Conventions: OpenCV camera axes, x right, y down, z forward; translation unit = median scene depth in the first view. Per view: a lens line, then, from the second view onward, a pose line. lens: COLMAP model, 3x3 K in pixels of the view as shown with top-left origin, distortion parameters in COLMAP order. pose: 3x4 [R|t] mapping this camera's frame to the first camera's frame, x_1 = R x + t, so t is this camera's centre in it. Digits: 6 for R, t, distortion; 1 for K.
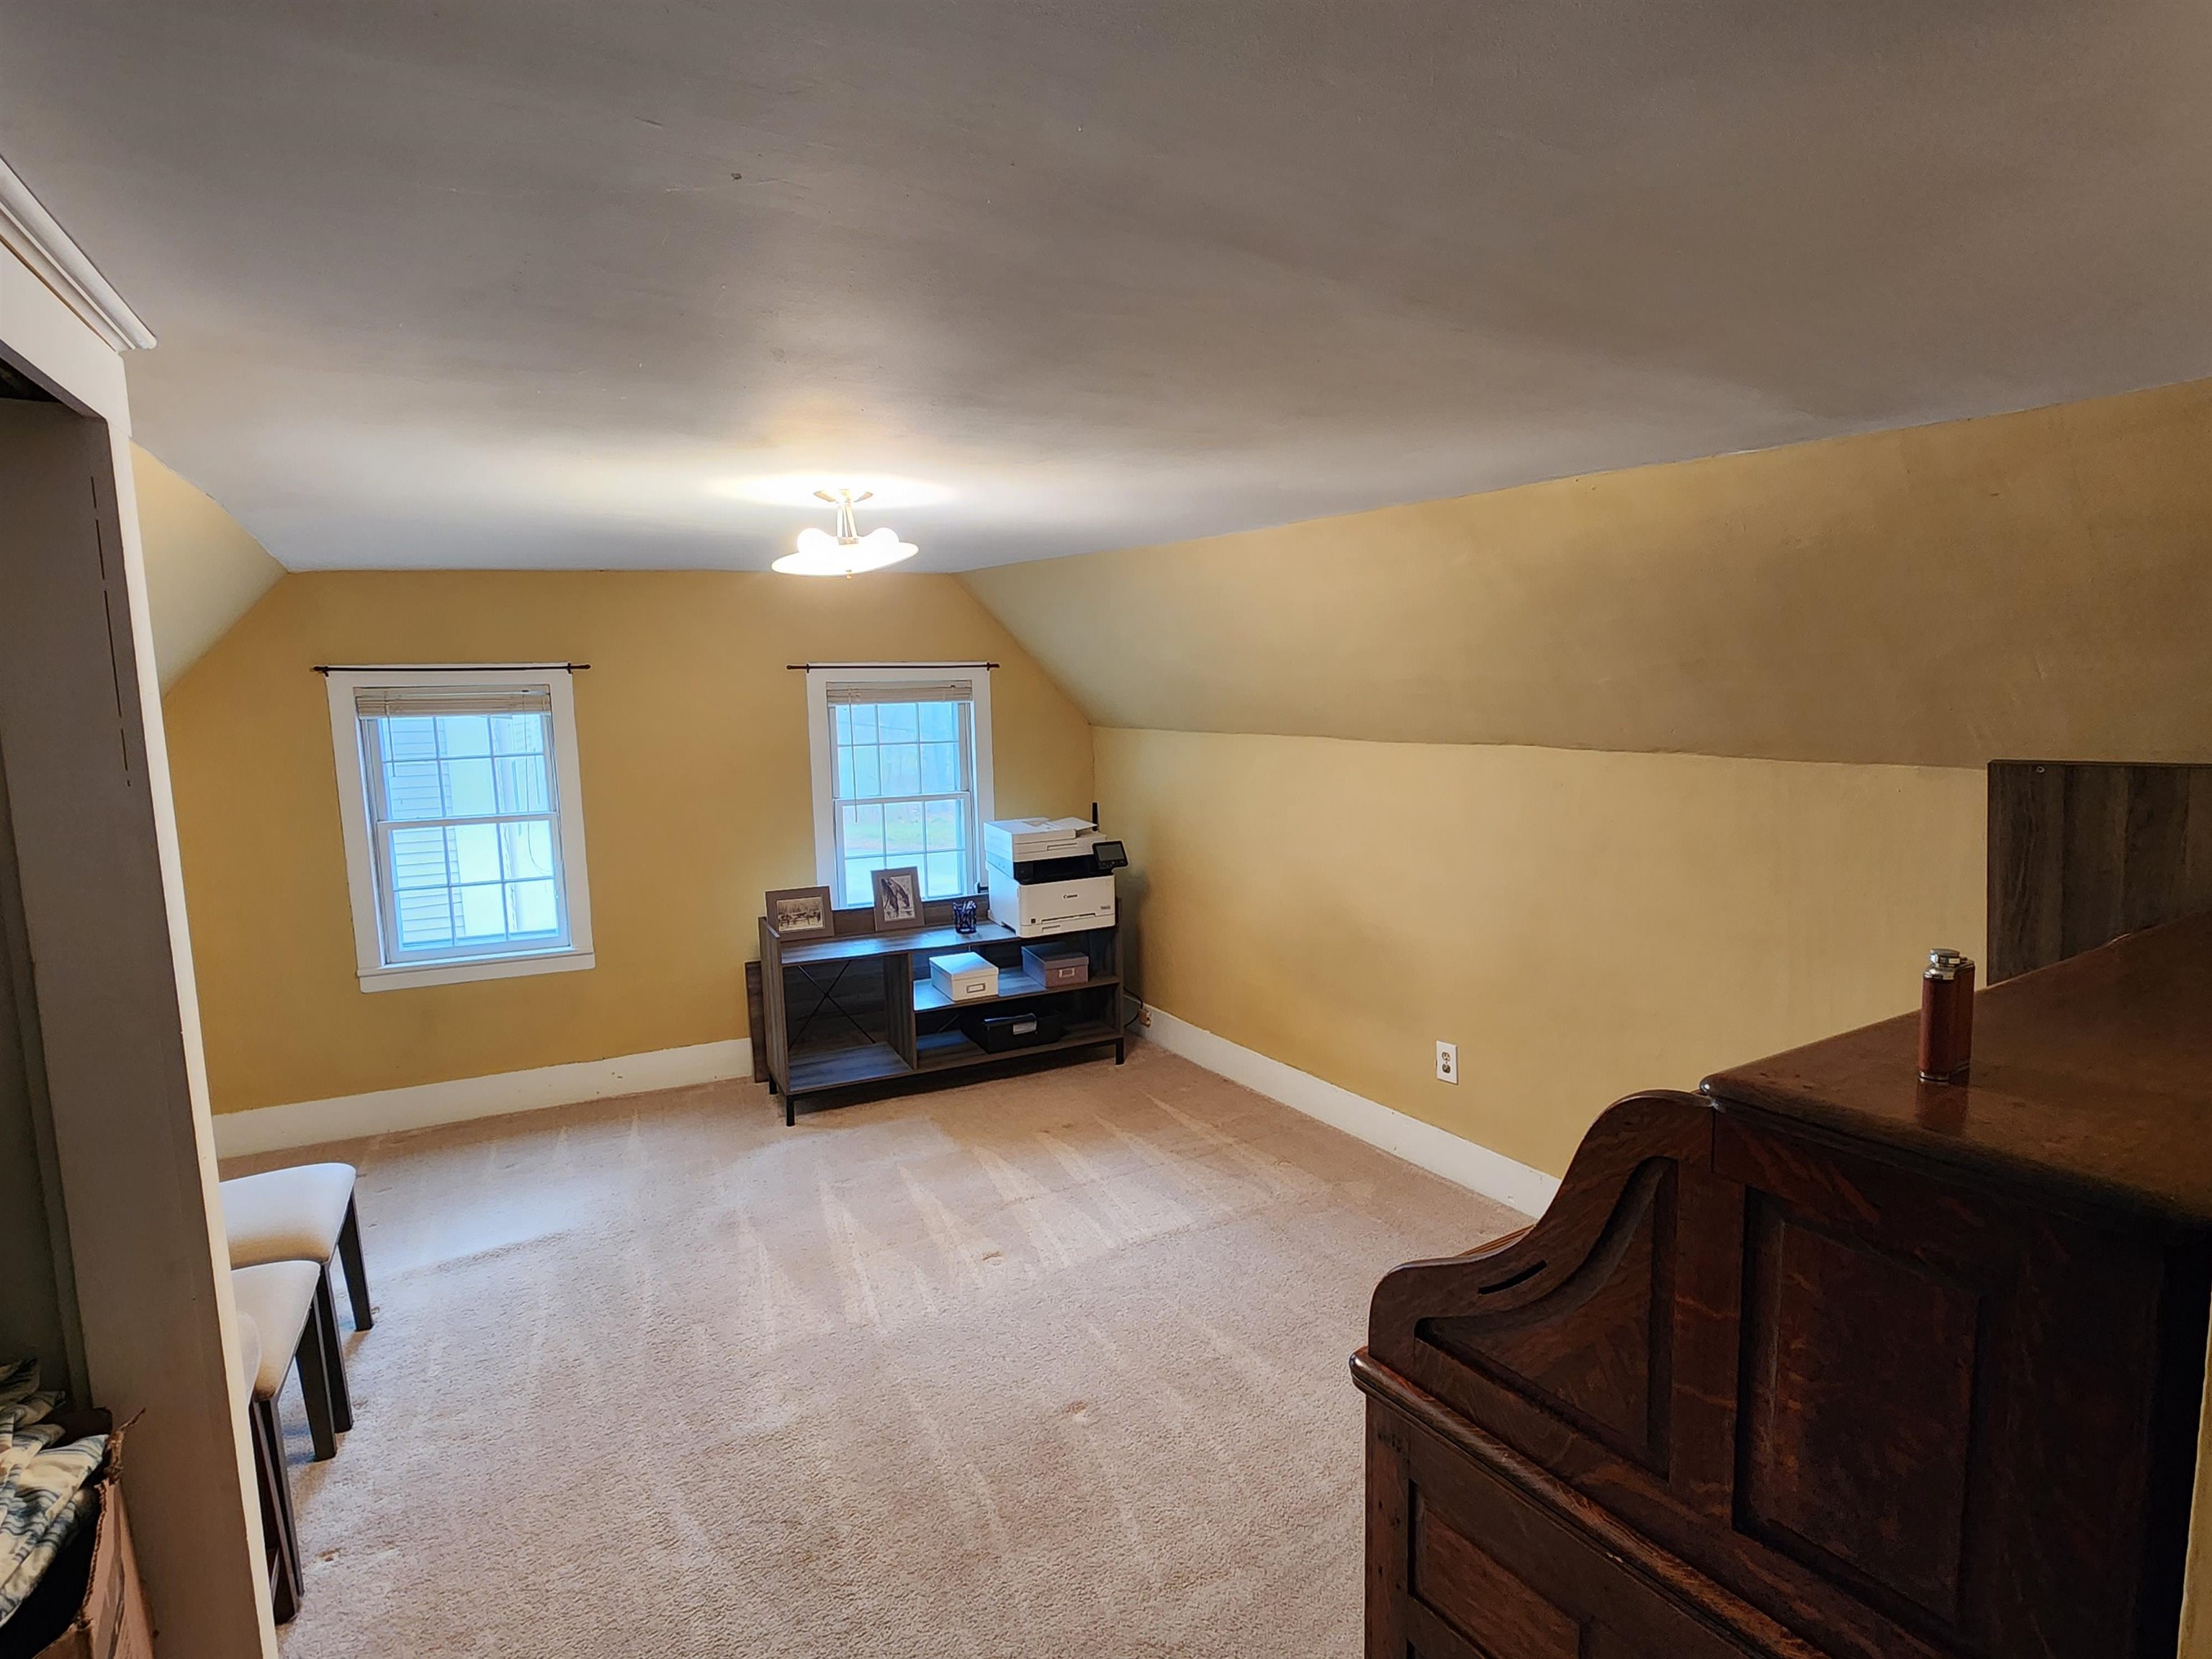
lens RADIAL K [[1139.0, 0, 1110.9], [0, 1139.0, 831.9], [0, 0, 1]] dist [0.004758, -0.002790]
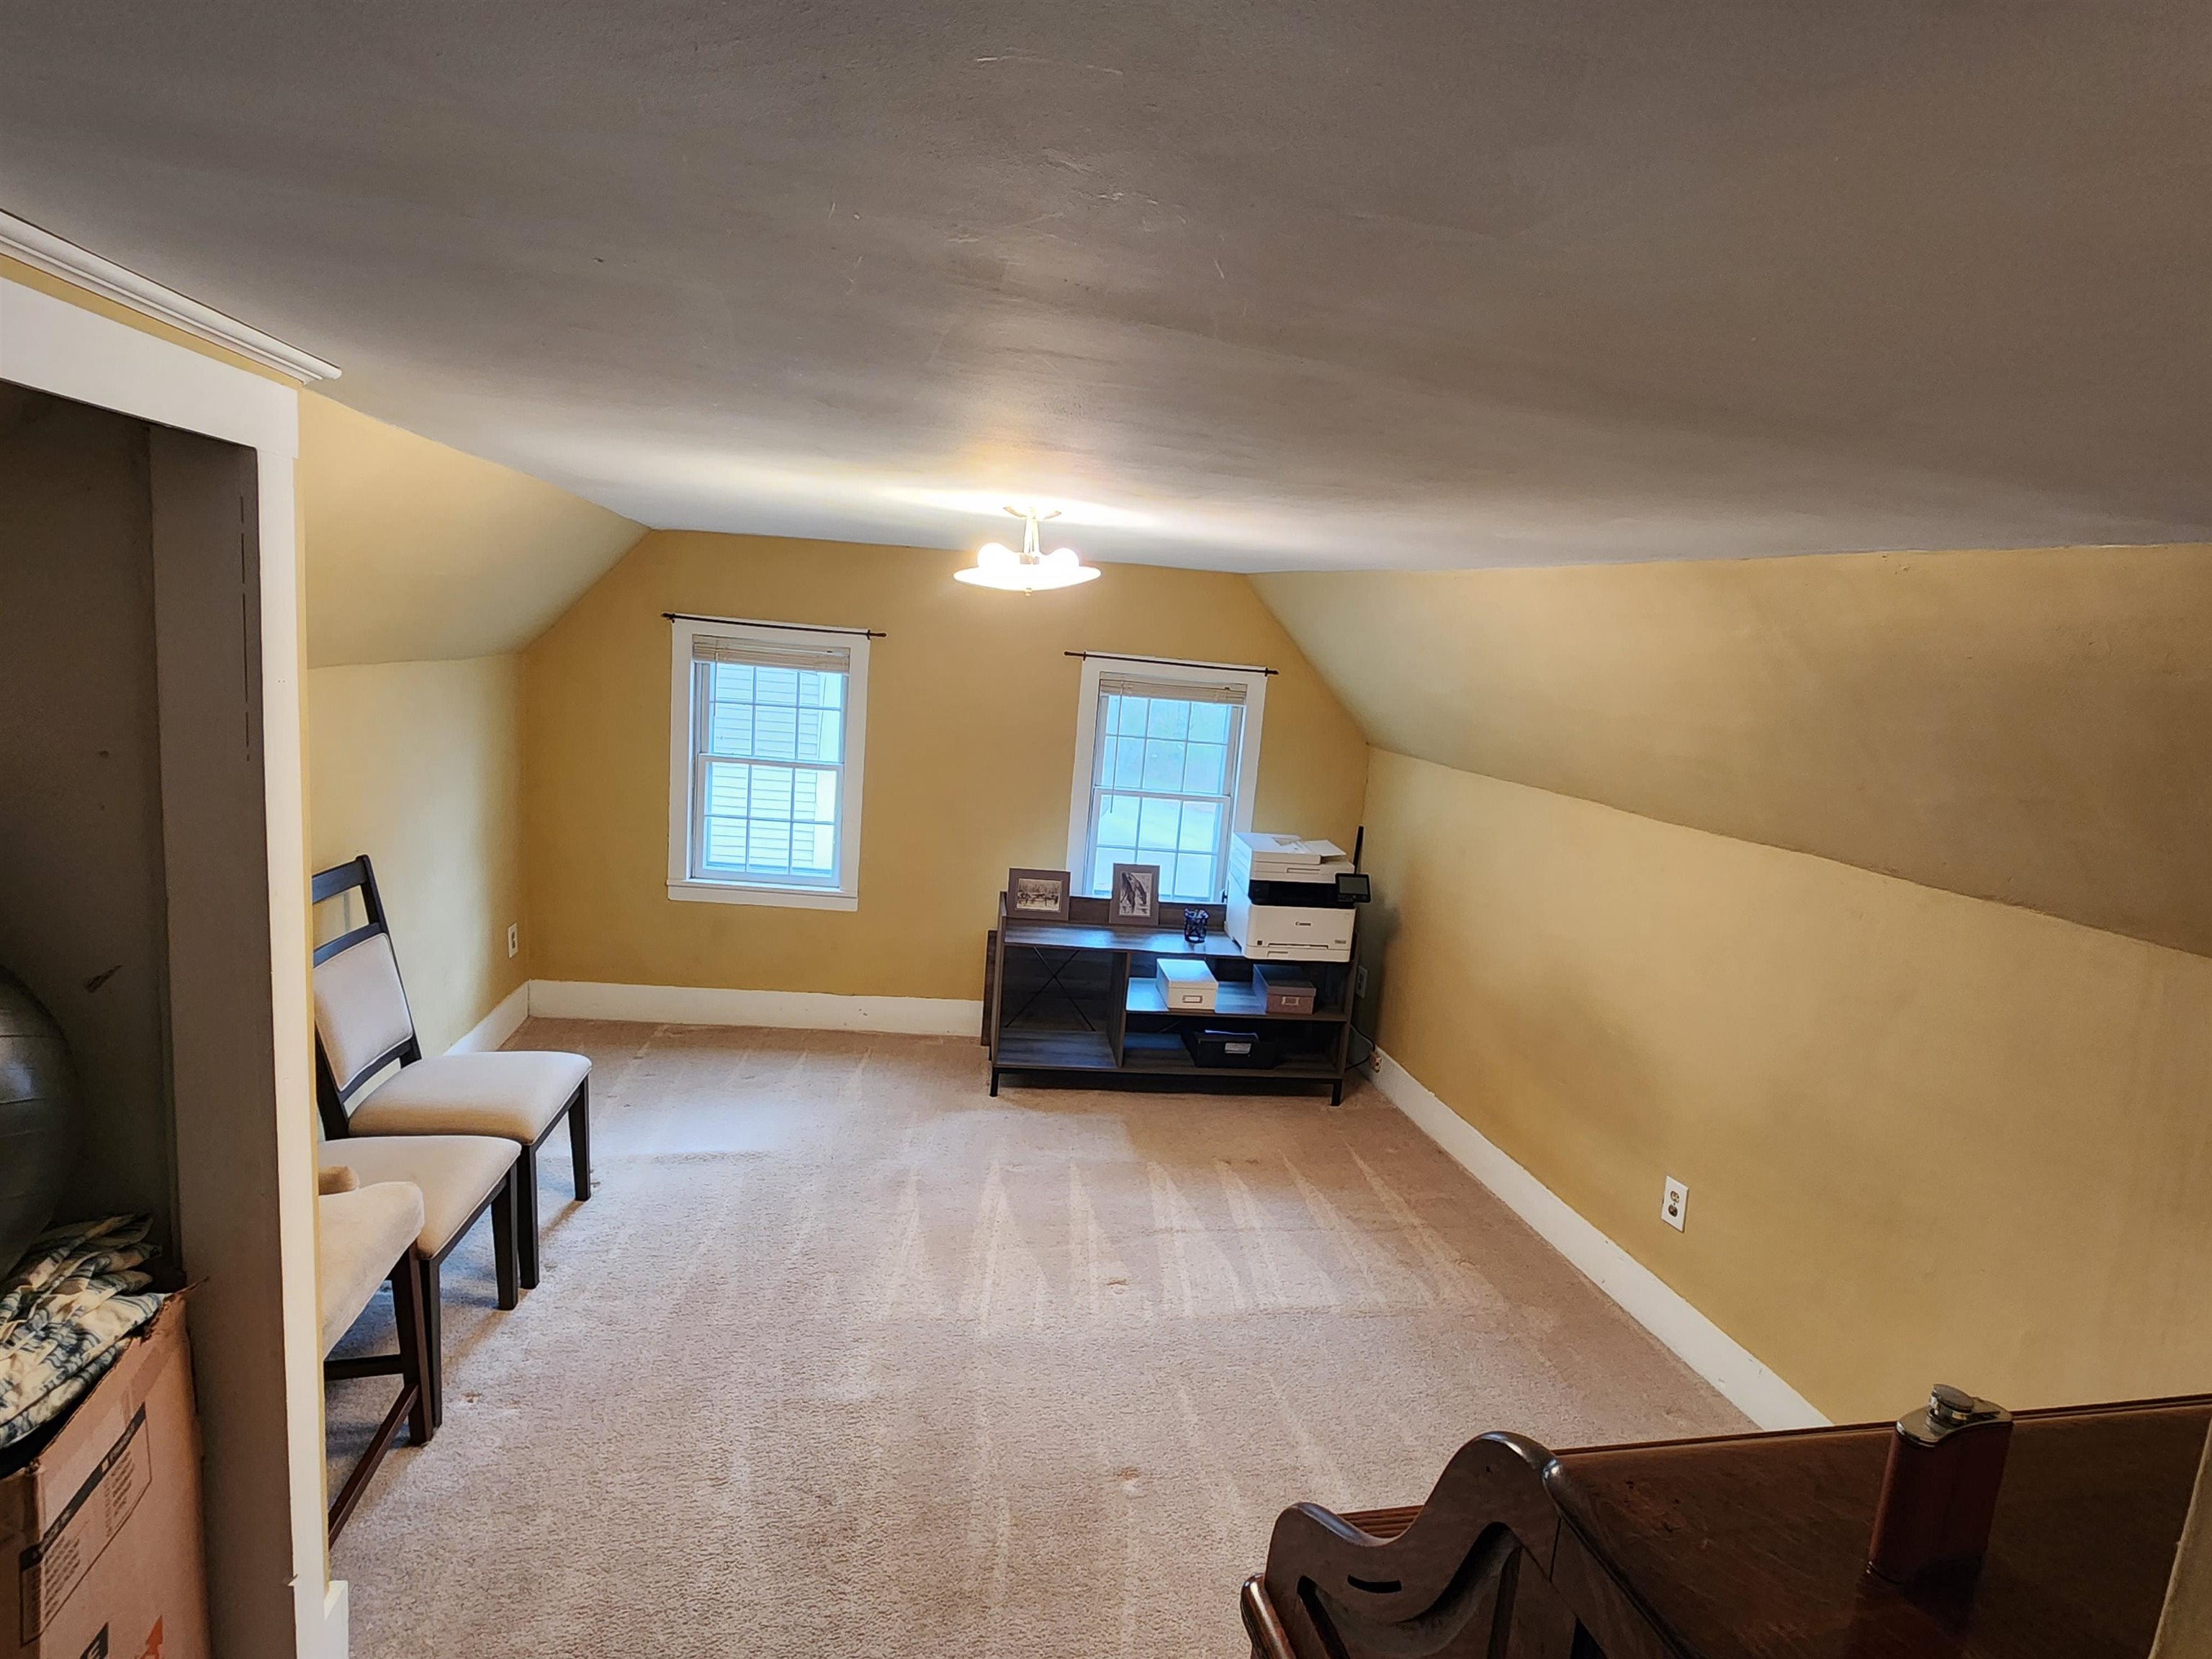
lens RADIAL K [[1139.0, 0, 1110.9], [0, 1139.0, 831.9], [0, 0, 1]] dist [0.004758, -0.002790]
pose [[0.939527, 0.153859, -0.305967, 0.115691], [-0.146254, 0.988093, 0.047775, -0.052088], [0.309674, -0.000137, 0.950843, 0.054447]]
